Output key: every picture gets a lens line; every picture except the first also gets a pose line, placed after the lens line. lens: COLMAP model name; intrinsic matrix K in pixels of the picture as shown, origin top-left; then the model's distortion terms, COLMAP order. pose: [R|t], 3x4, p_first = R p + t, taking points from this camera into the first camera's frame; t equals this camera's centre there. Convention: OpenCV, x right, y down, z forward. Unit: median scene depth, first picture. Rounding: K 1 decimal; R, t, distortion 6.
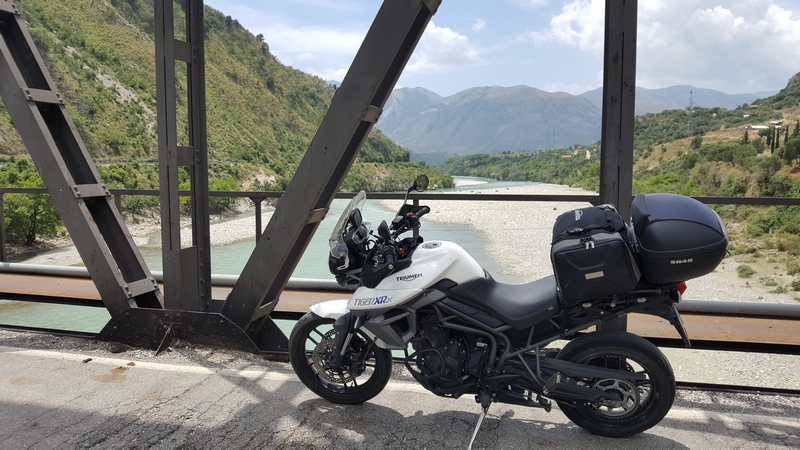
lens RADIAL K [[587.3, 0, 400.0], [0, 587.3, 225.0], [0, 0, 1]] dist [0.040372, -0.174805]
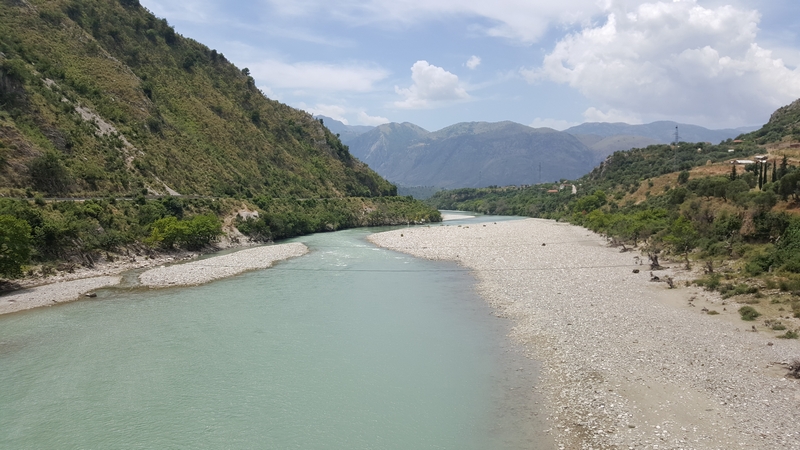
lens RADIAL K [[584.9, 0, 405.1], [0, 584.9, 243.4], [0, 0, 1]] dist [0.003192, -0.111967]
pose [[0.999557, -0.002016, 0.029706, 0.001884], [0.002786, 0.999660, -0.025913, -0.003460], [-0.029644, 0.025984, 0.999223, 0.022861]]
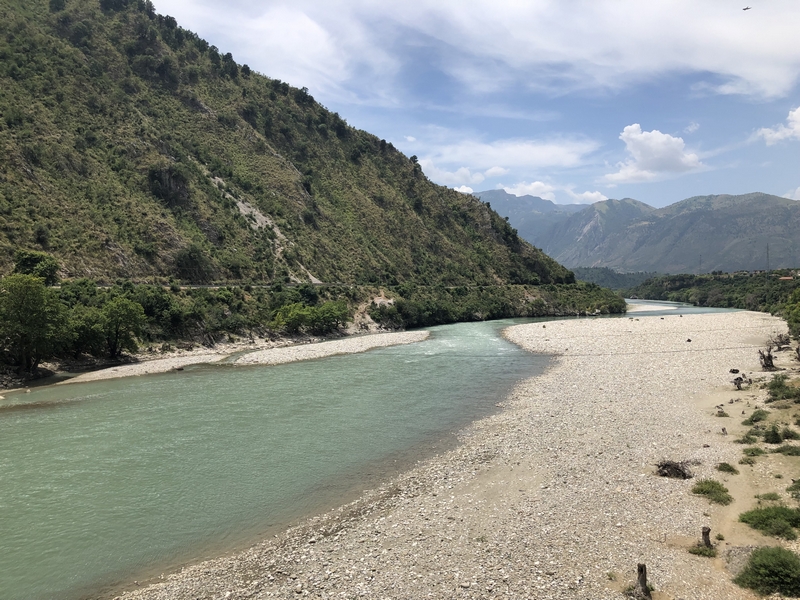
lens RADIAL K [[636.5, 0, 400.0], [0, 636.5, 300.0], [0, 0, 1]] dist [0.073237, -0.190785]
pose [[0.948477, 0.011499, -0.316637, 0.121776], [-0.036533, 0.996645, -0.073238, -0.002924], [0.314733, 0.081032, 0.945715, -0.007499]]
